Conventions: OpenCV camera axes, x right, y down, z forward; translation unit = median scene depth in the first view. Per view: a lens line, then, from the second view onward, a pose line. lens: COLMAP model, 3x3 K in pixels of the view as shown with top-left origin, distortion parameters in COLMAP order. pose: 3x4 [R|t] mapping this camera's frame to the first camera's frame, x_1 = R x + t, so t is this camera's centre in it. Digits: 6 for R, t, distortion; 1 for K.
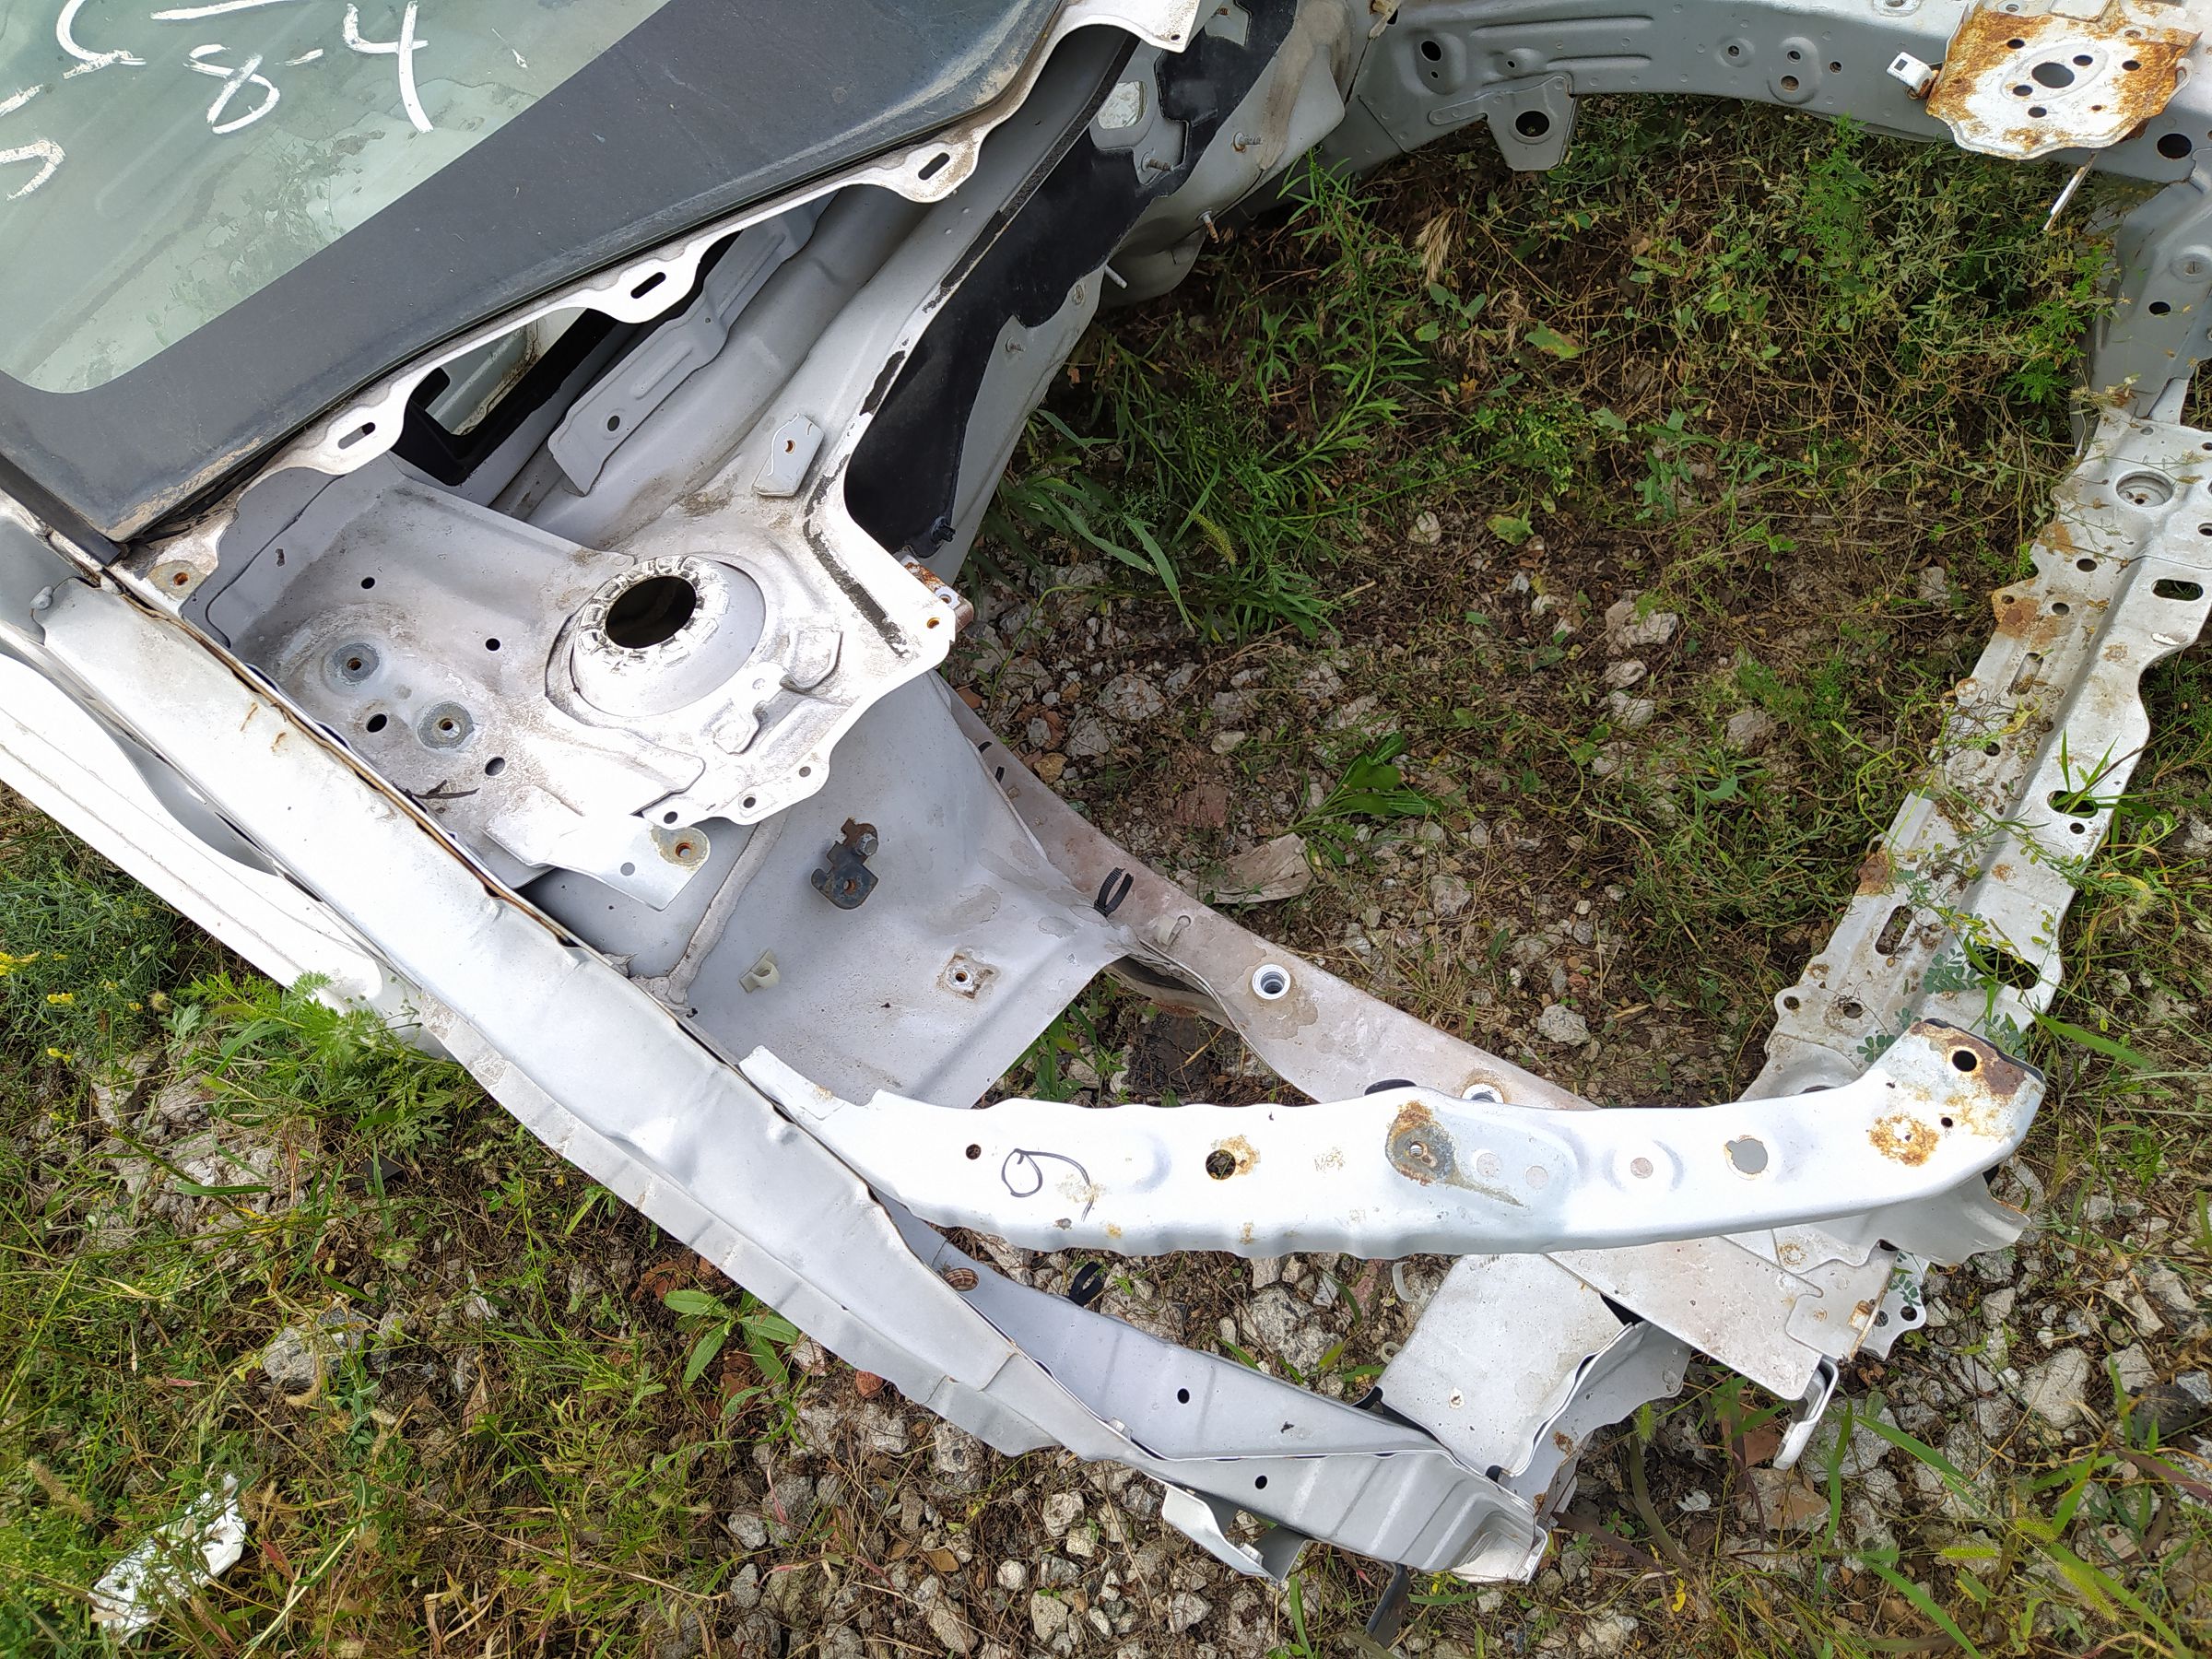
lens RADIAL K [[1655.6, 0, 1100.2], [0, 1655.6, 826.0], [0, 0, 1]] dist [0.072942, -0.111529]
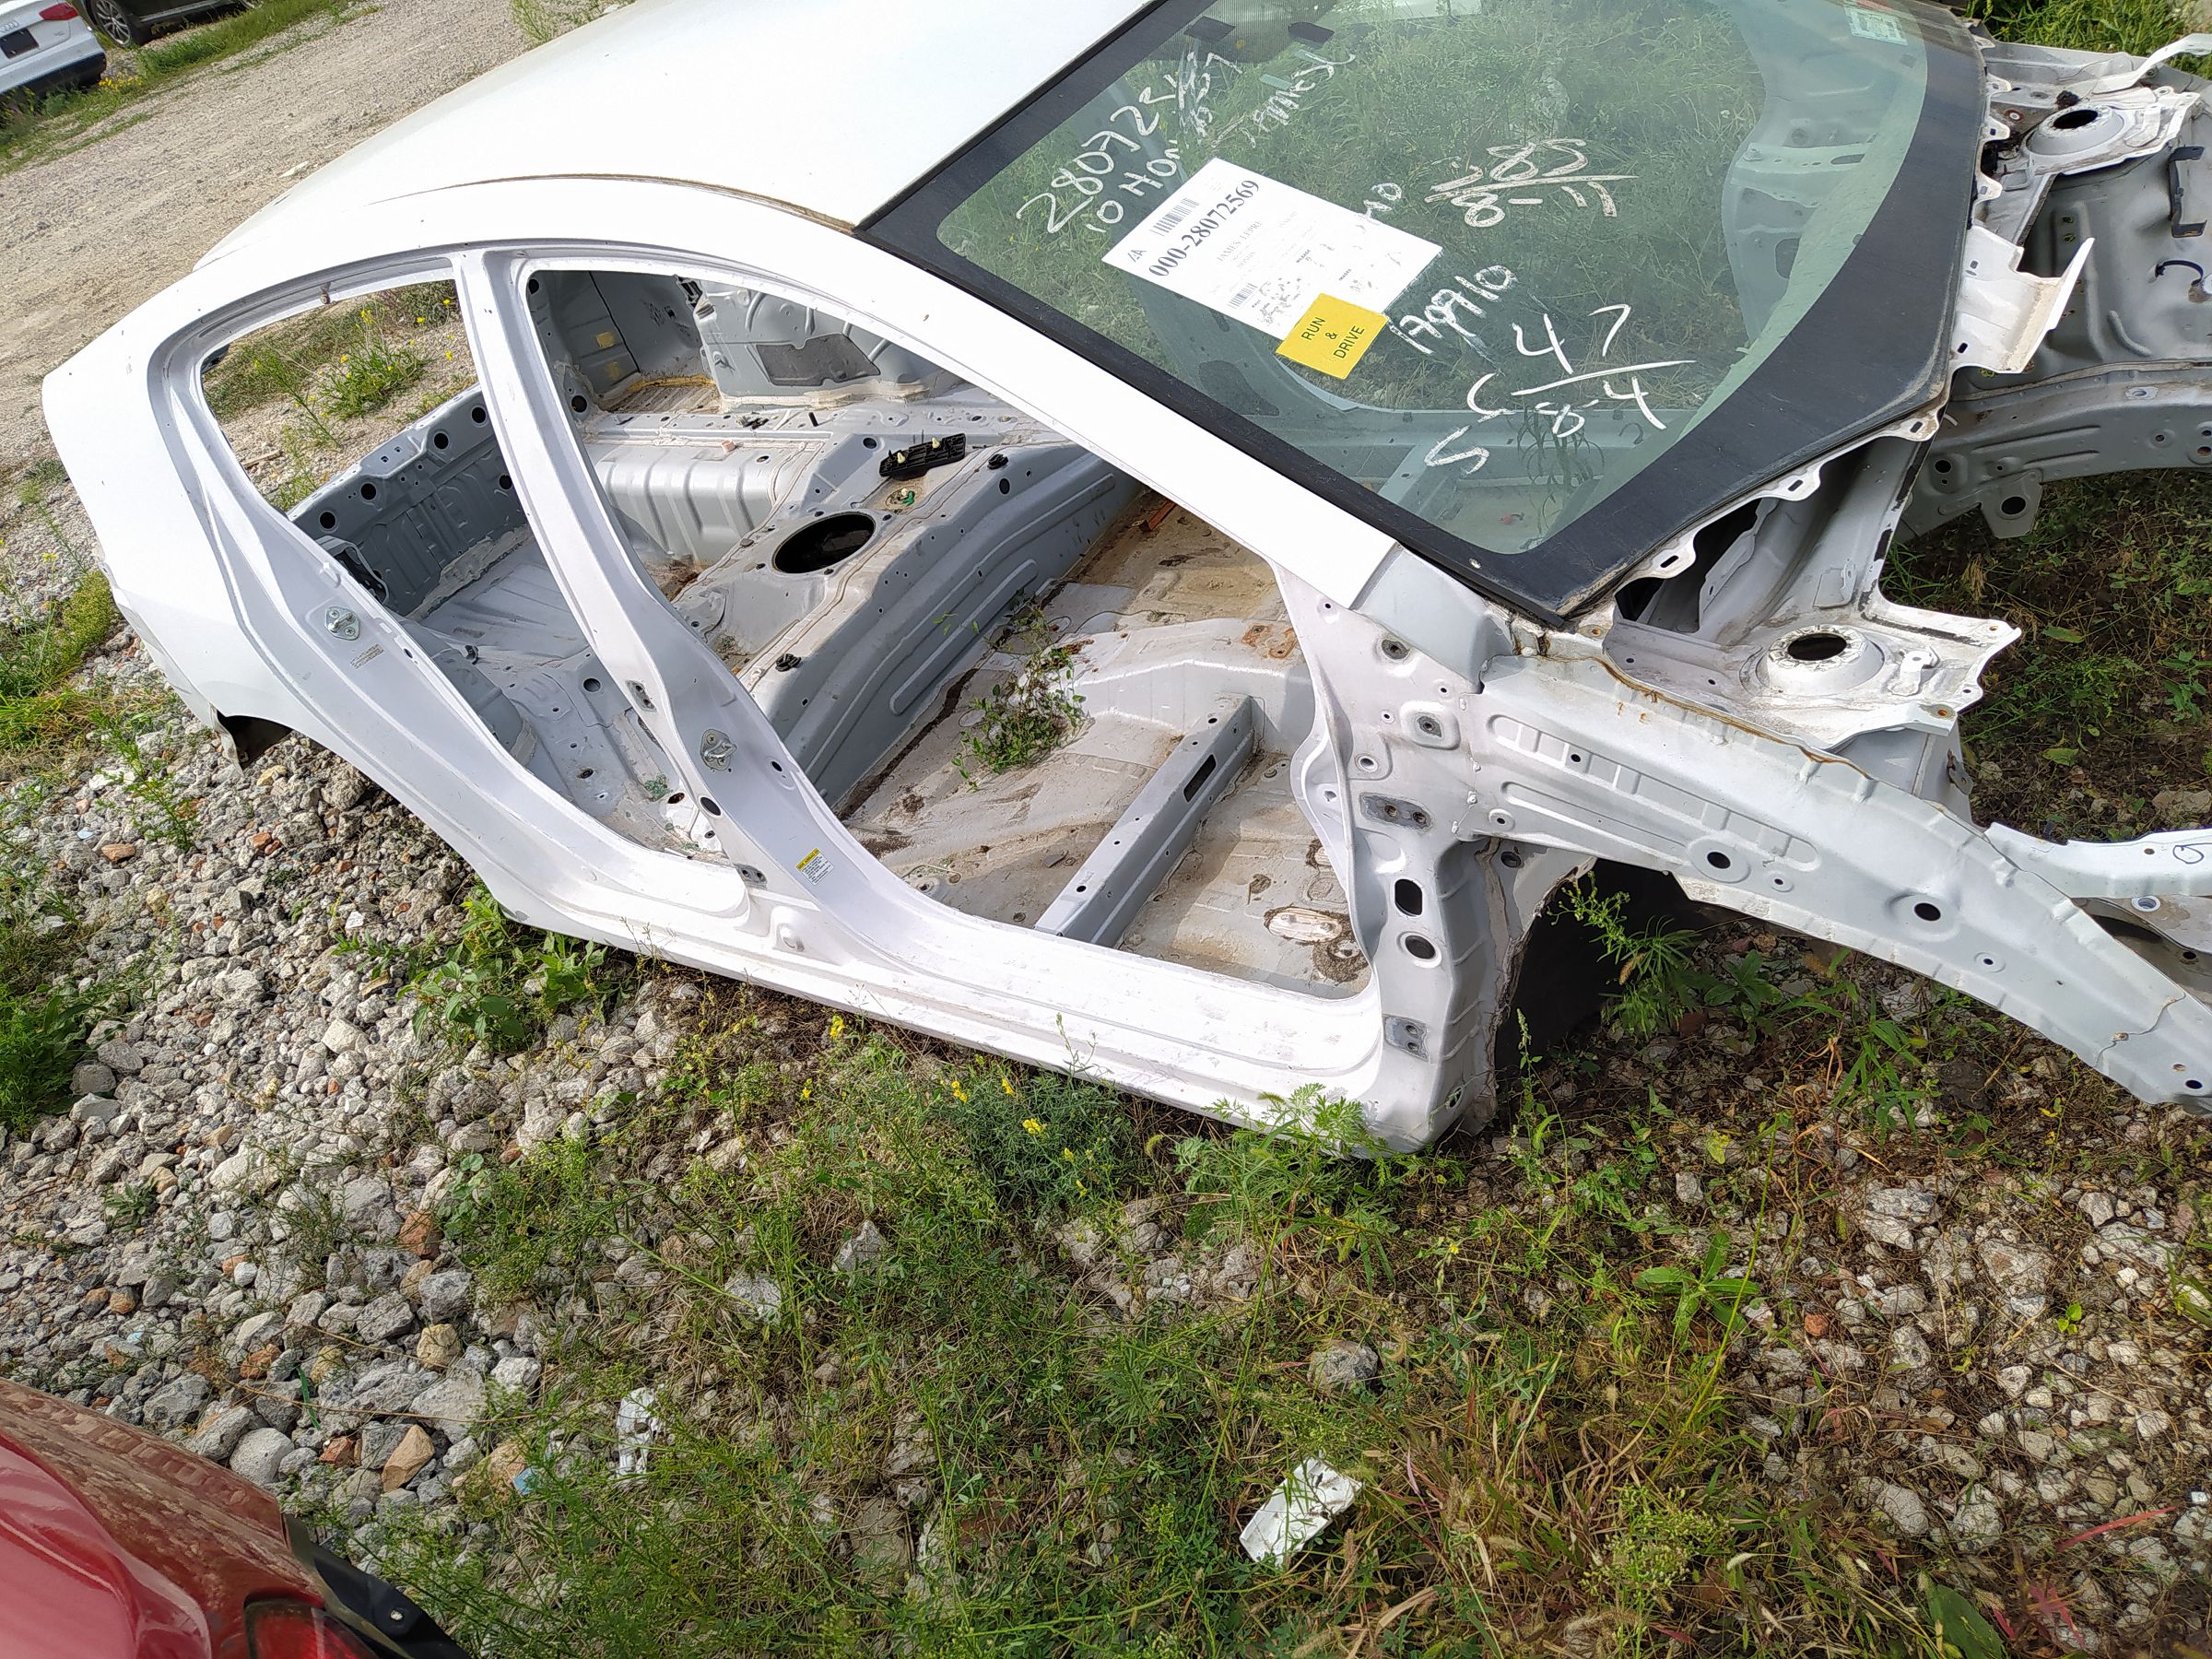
lens RADIAL K [[1655.6, 0, 1072.9], [0, 1655.6, 838.1], [0, 0, 1]] dist [0.072942, -0.111529]
pose [[0.995956, -0.078247, -0.044153, -0.683252], [0.056548, 0.927820, -0.368718, 0.464261], [0.069817, 0.364730, 0.928492, -0.448331]]
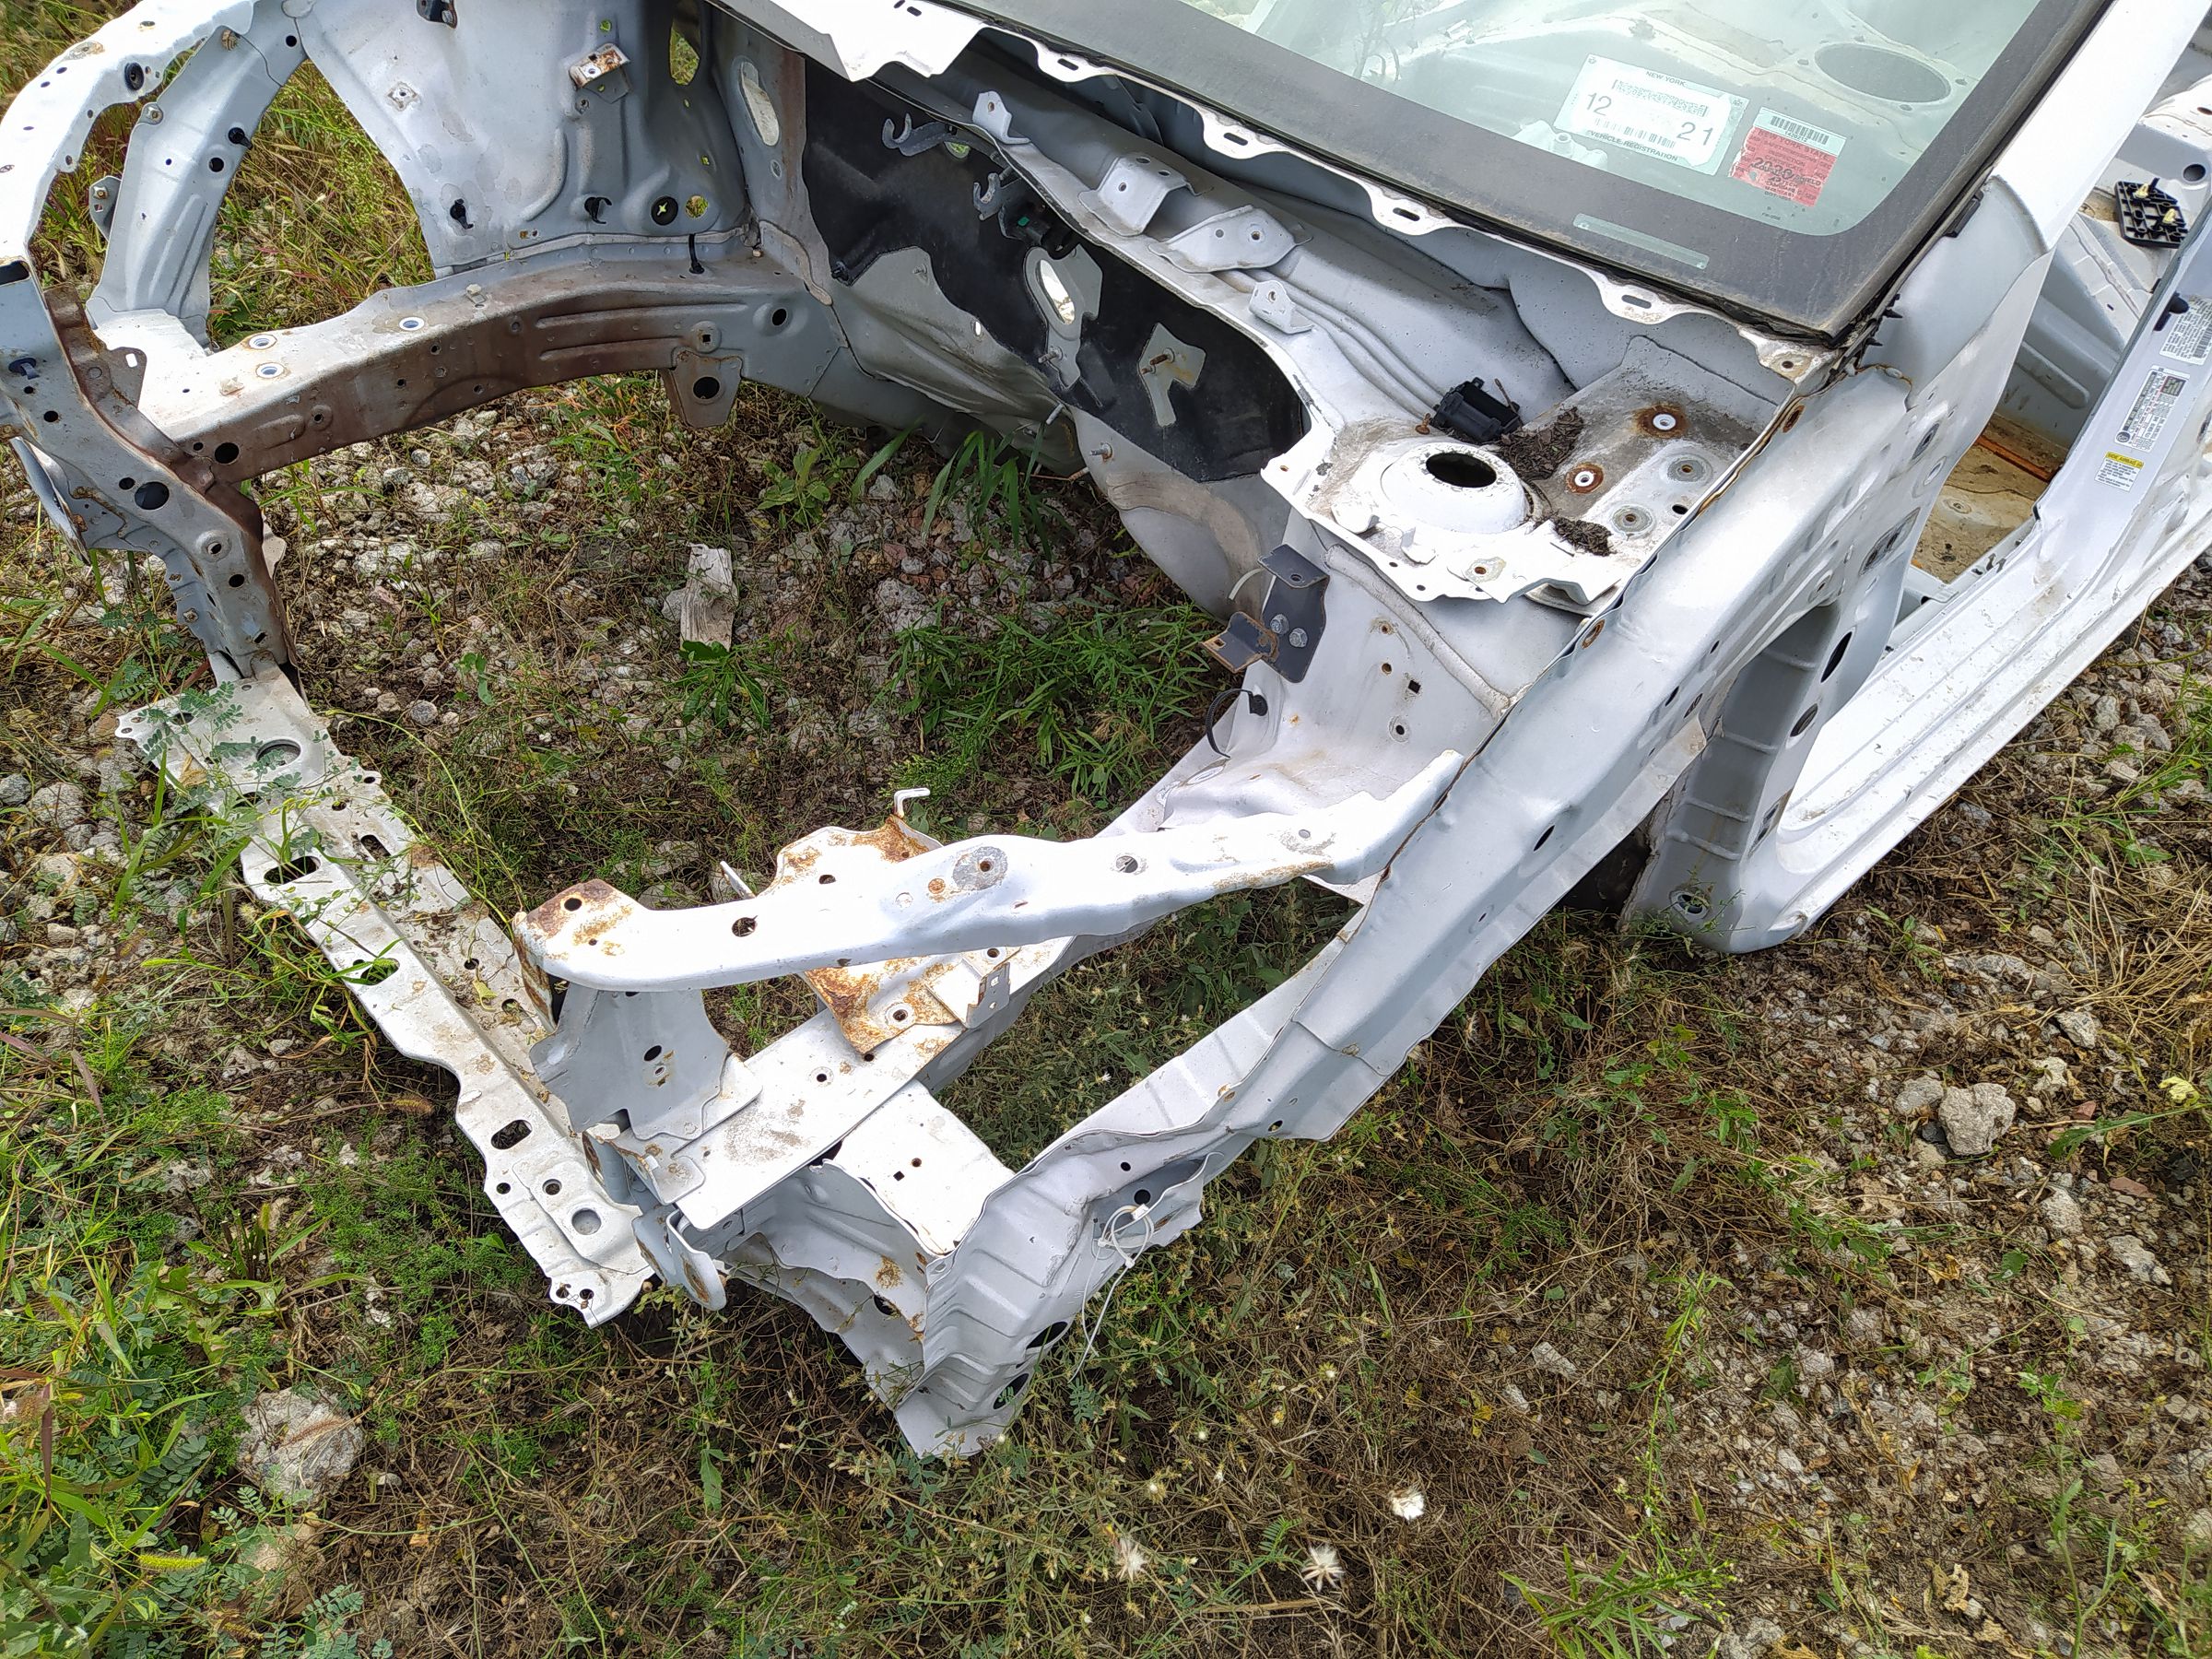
lens RADIAL K [[1655.6, 0, 1115.8], [0, 1655.6, 832.1], [0, 0, 1]] dist [0.072942, -0.111529]
pose [[-0.221921, 0.831992, -0.508469, 1.006754], [-0.877946, 0.056379, 0.475429, -1.061141], [0.424220, 0.551916, 0.717932, 0.322913]]
